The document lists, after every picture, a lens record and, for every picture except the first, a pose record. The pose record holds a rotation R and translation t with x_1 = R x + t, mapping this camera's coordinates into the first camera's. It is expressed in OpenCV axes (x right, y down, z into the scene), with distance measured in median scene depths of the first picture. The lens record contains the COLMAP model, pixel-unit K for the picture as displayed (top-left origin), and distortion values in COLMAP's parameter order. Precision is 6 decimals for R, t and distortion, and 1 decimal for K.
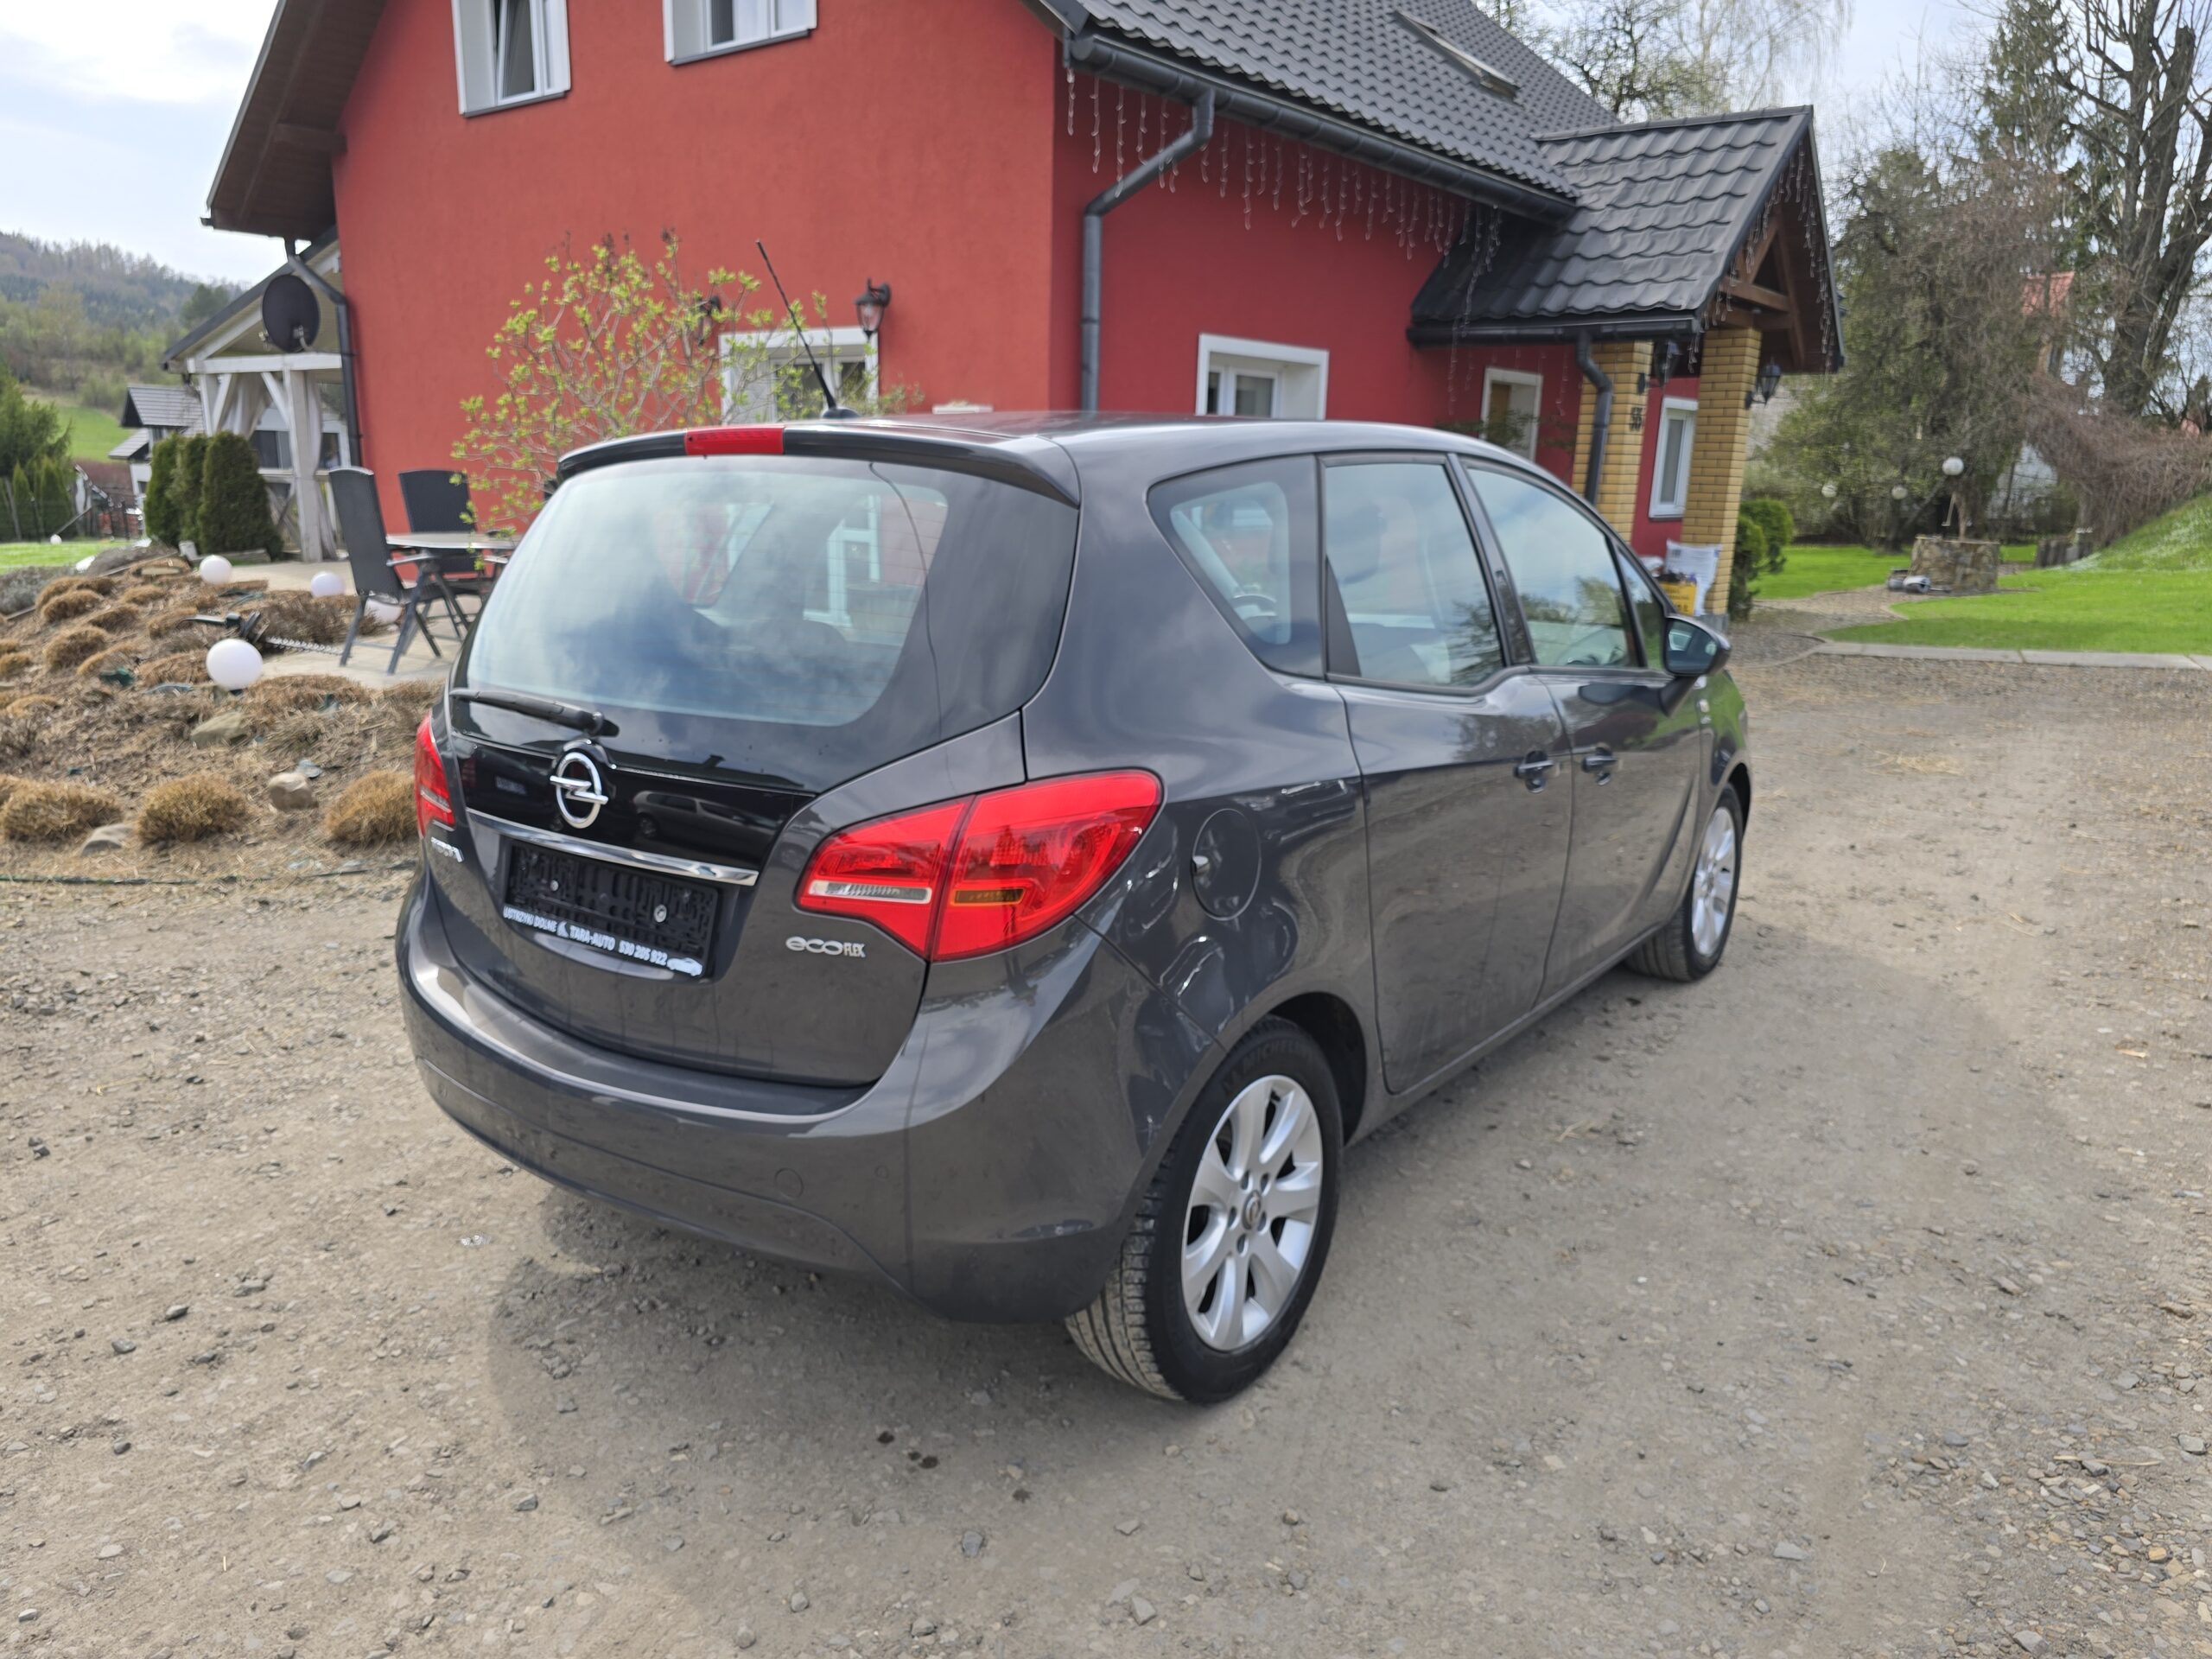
lens RADIAL K [[1511.5, 0, 1081.5], [0, 1511.5, 832.8], [0, 0, 1]] dist [0.019137, -0.002894]
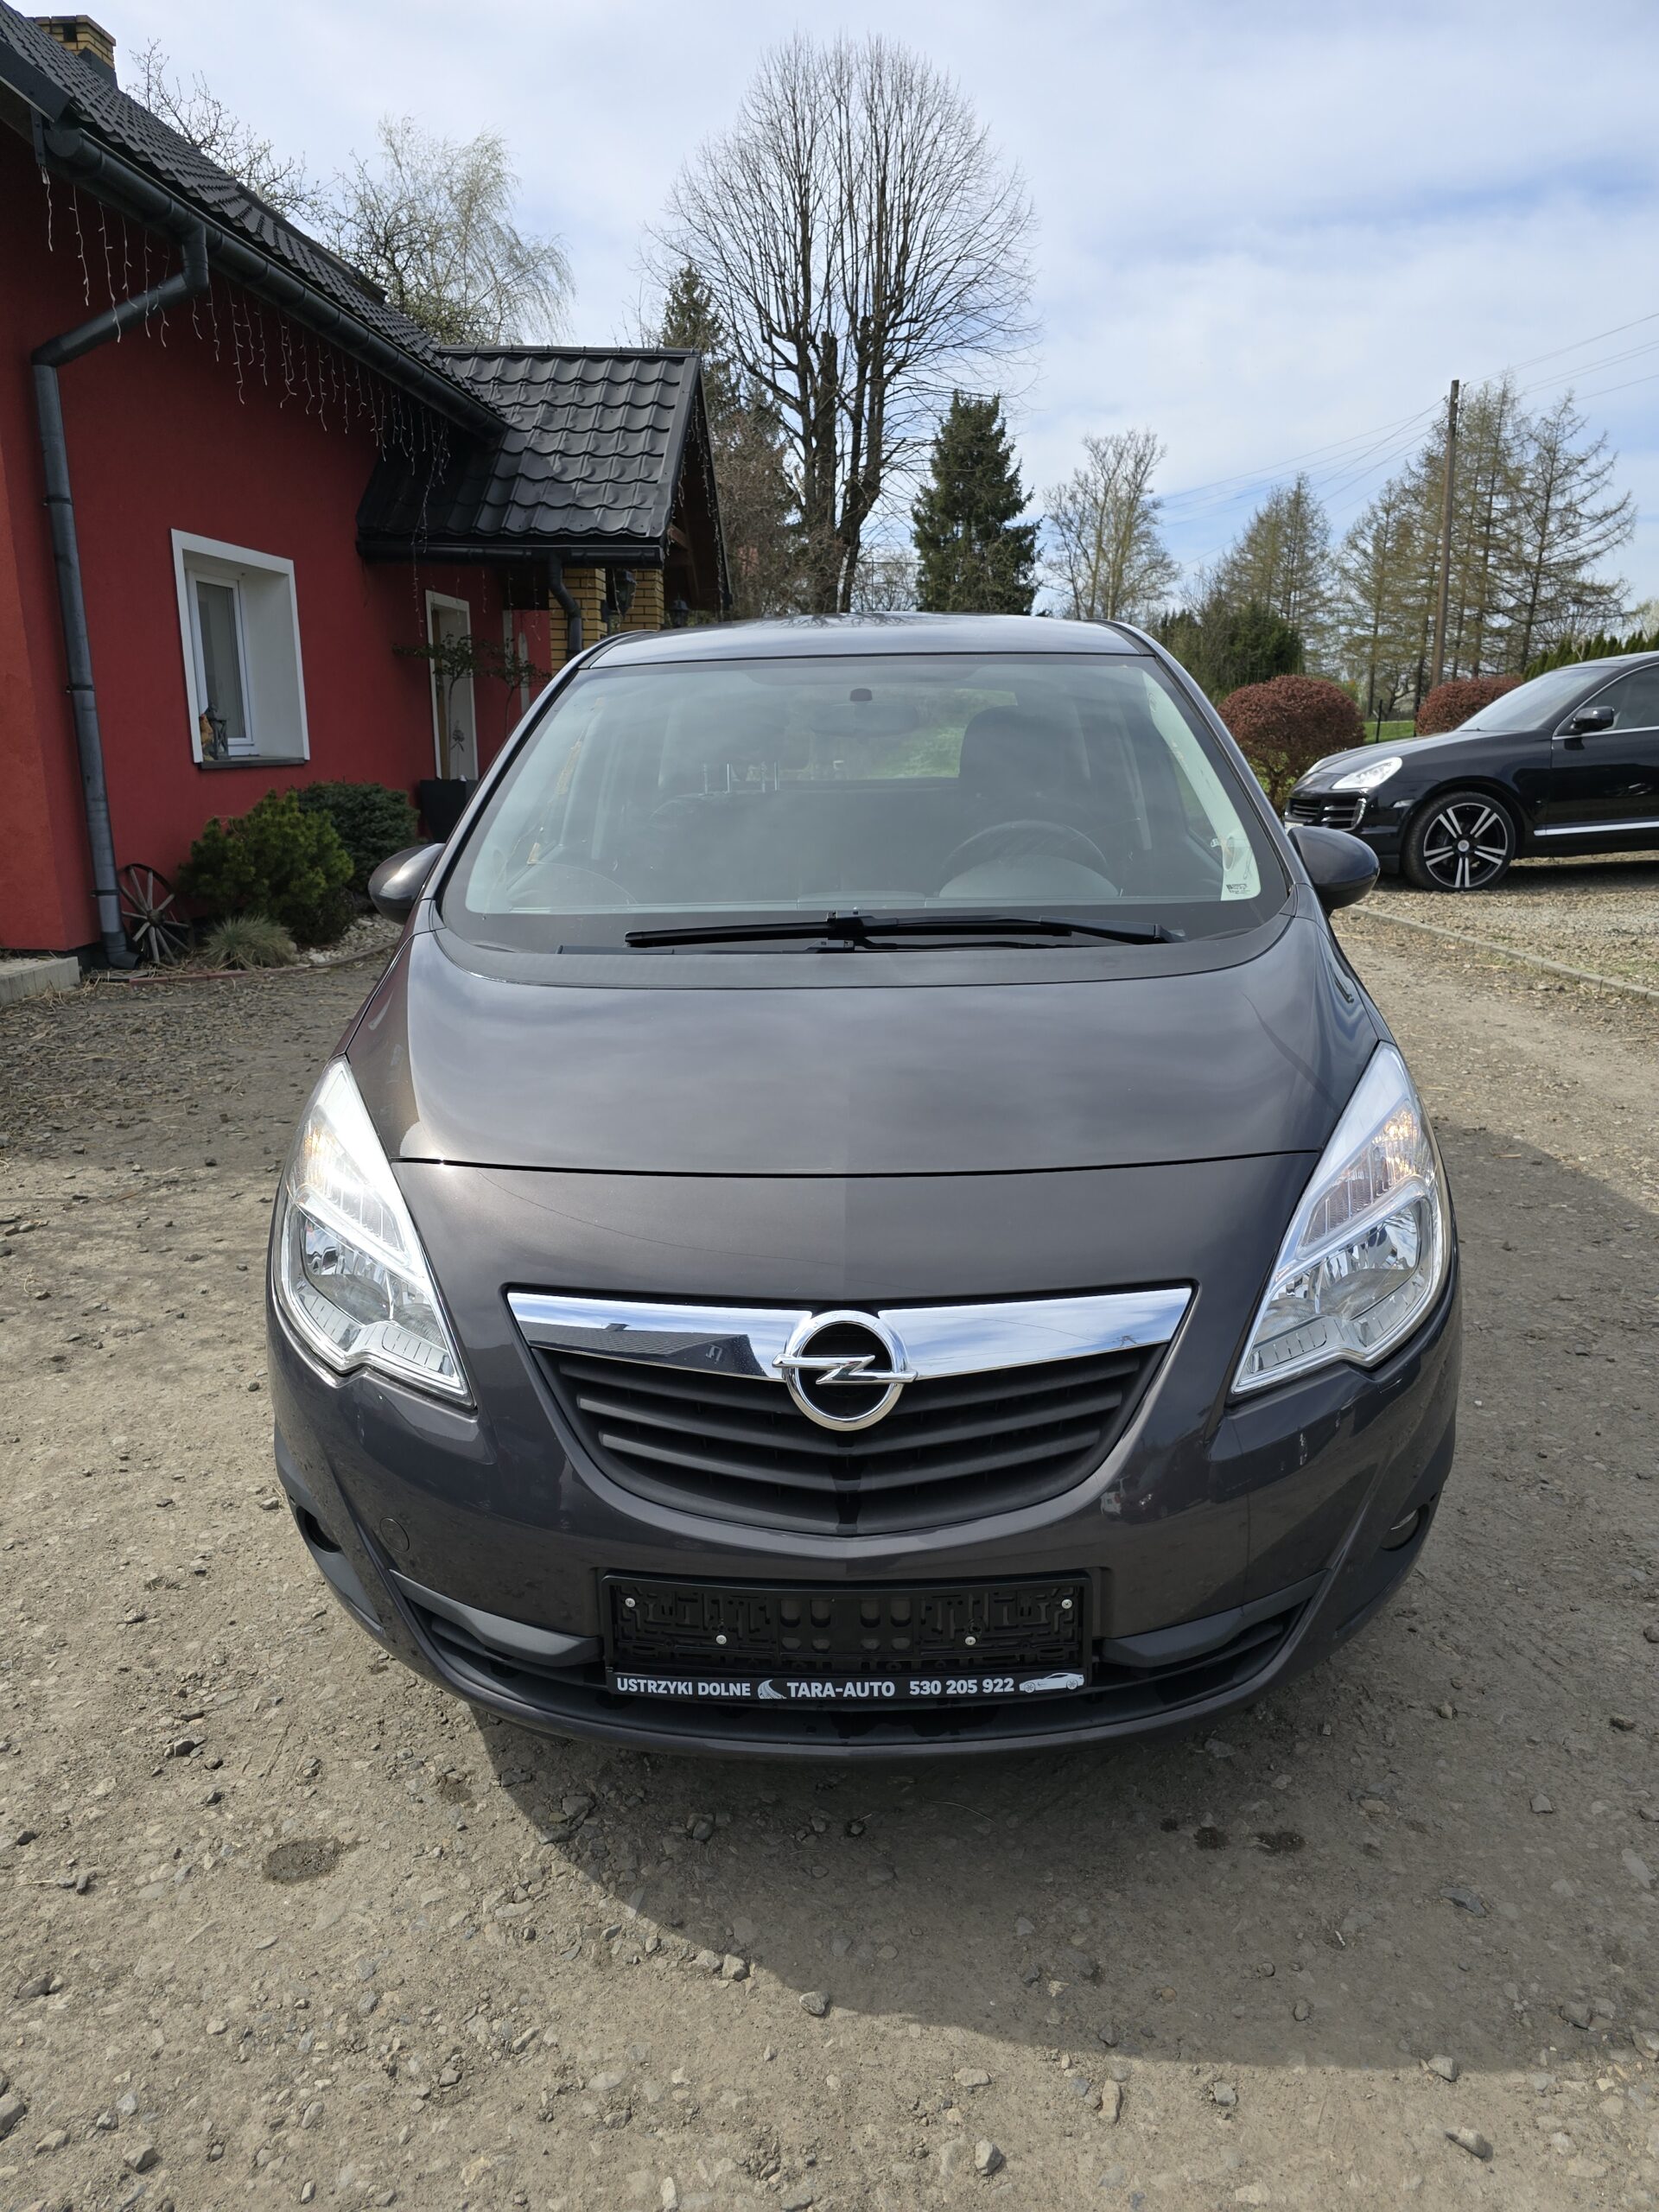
lens RADIAL K [[1499.9, 0, 835.1], [0, 1499.9, 1120.2], [0, 0, 1]] dist [0.052980, -0.045830]
pose [[0.805242, -0.165412, 0.569406, -0.146118], [0.150538, 0.985868, 0.073505, -0.011899], [-0.573518, 0.026528, 0.818763, 0.099570]]
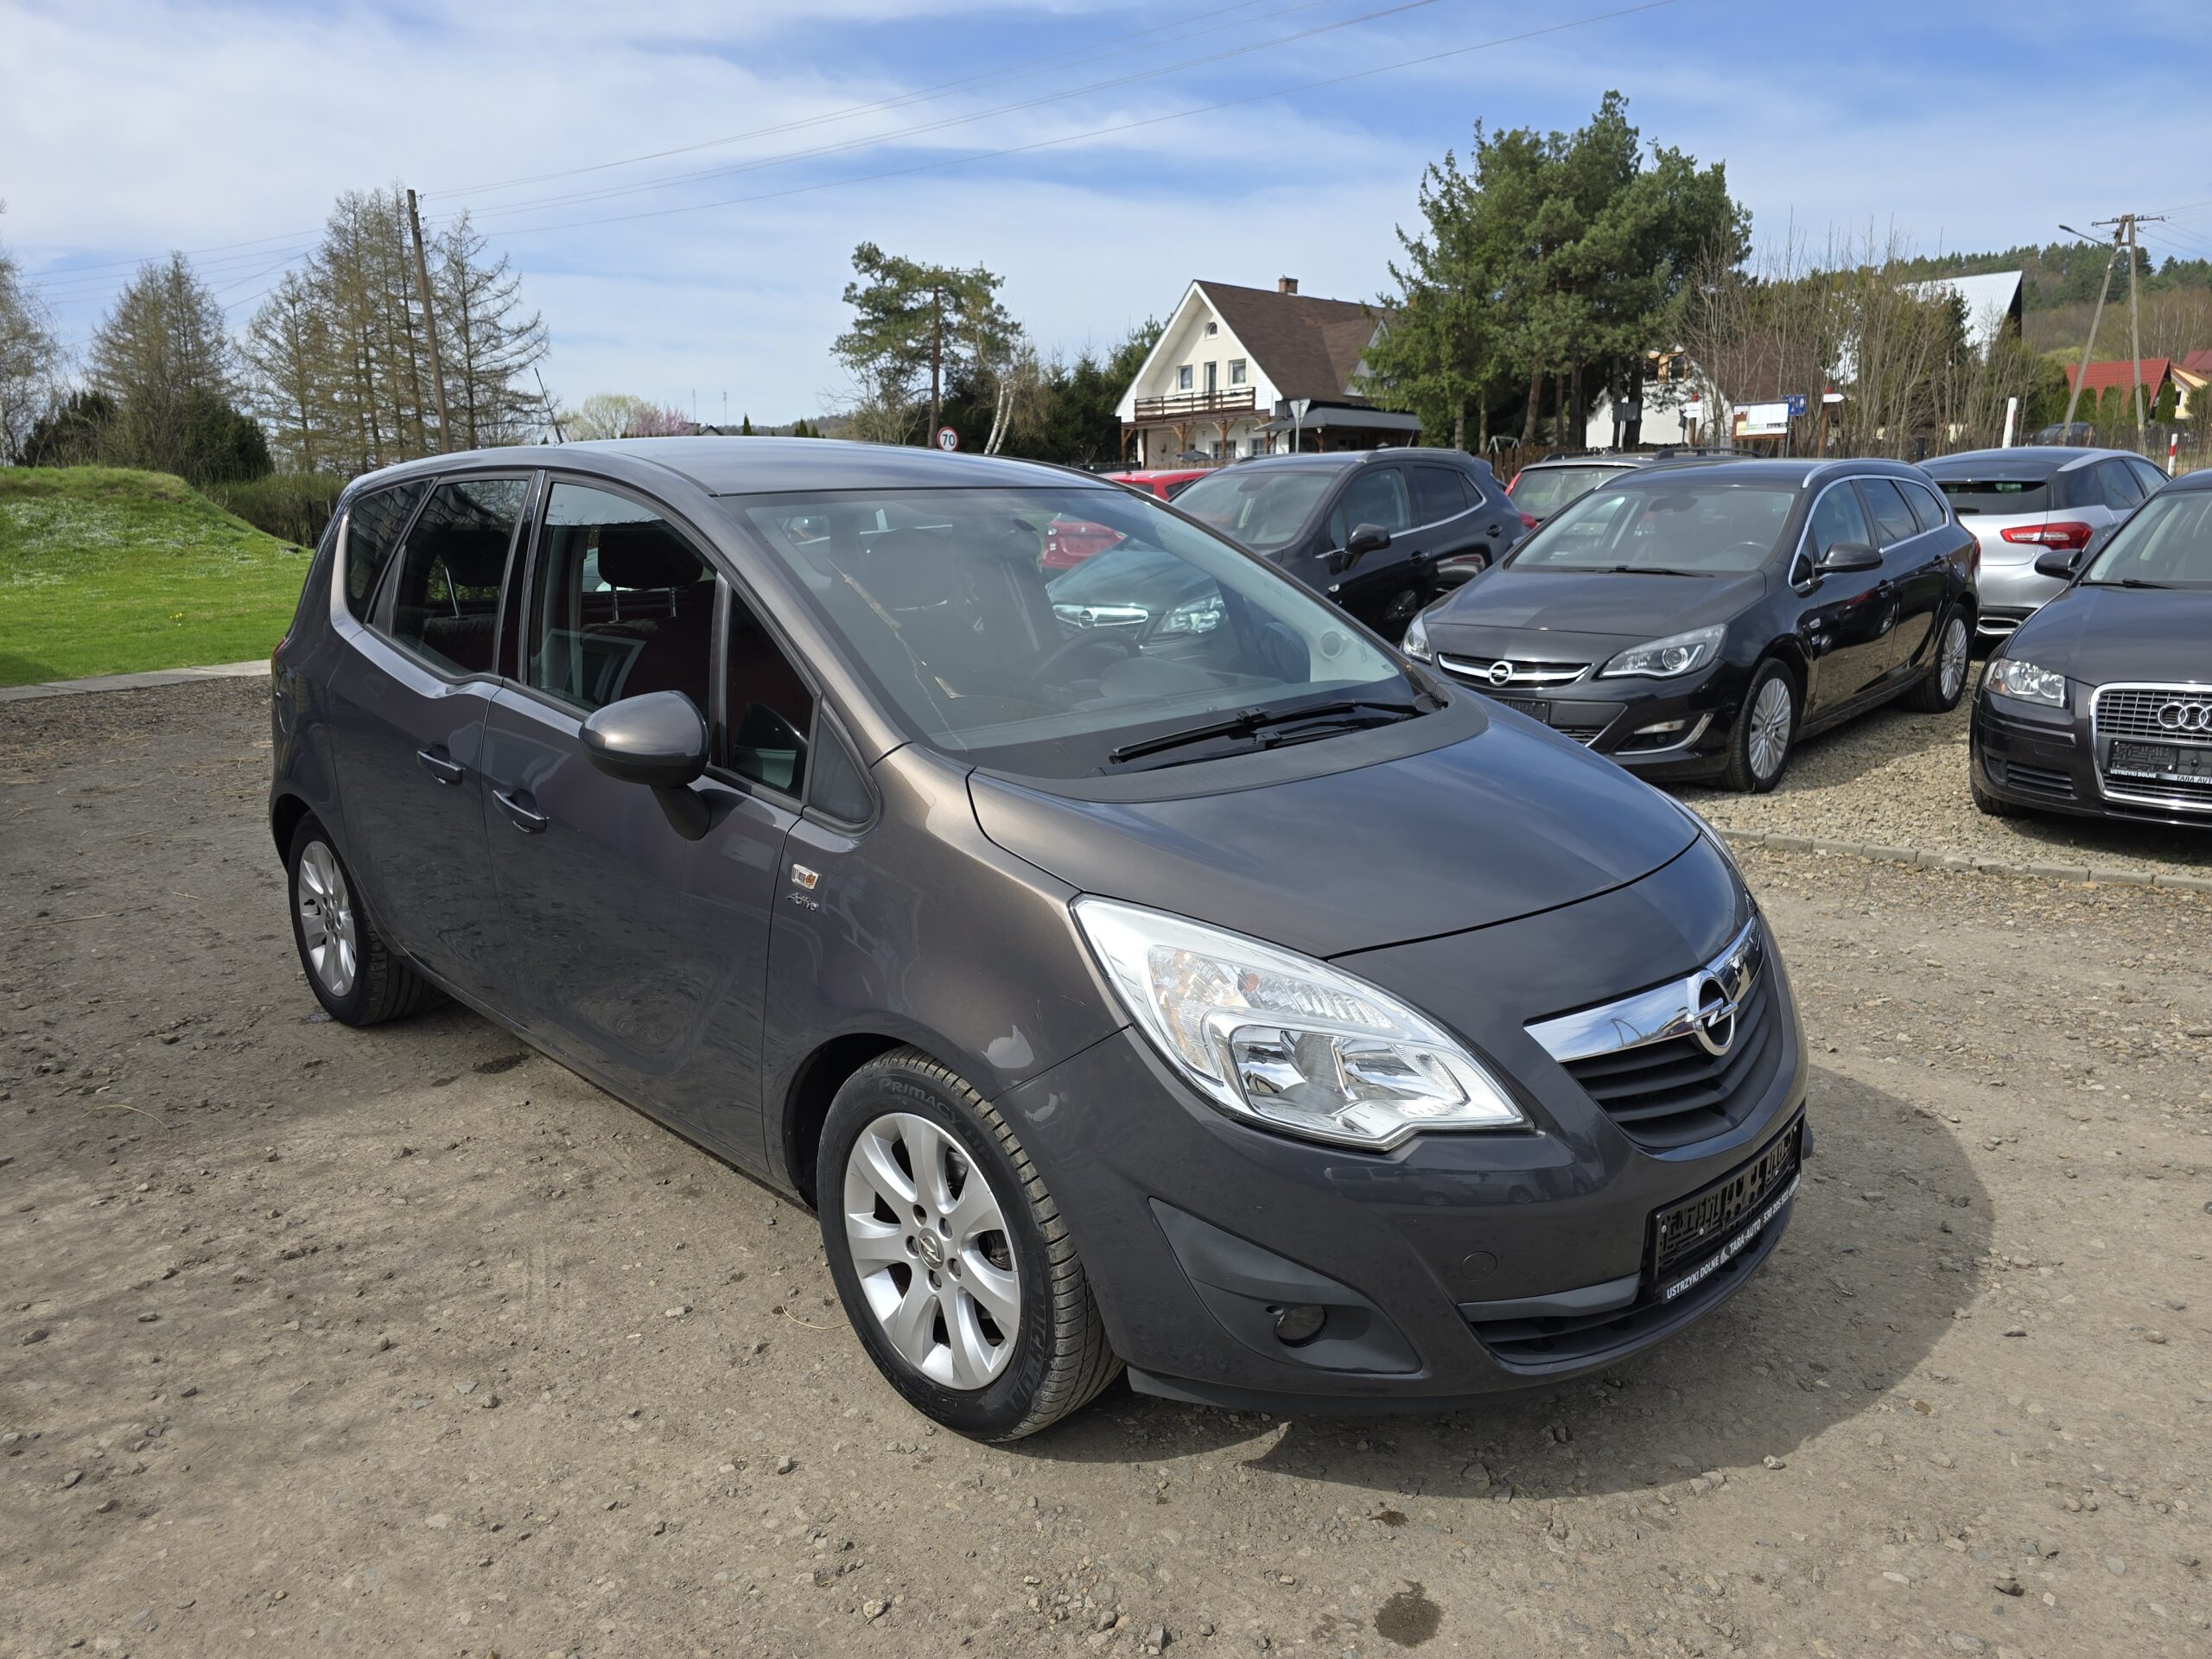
lens RADIAL K [[1499.9, 0, 1096.3], [0, 1499.9, 824.9], [0, 0, 1]] dist [0.052980, -0.045830]
pose [[0.113880, -0.213743, 0.970229, -0.273004], [0.236960, 0.954242, 0.182408, -0.059968], [-0.964822, 0.209133, 0.159318, 0.265117]]
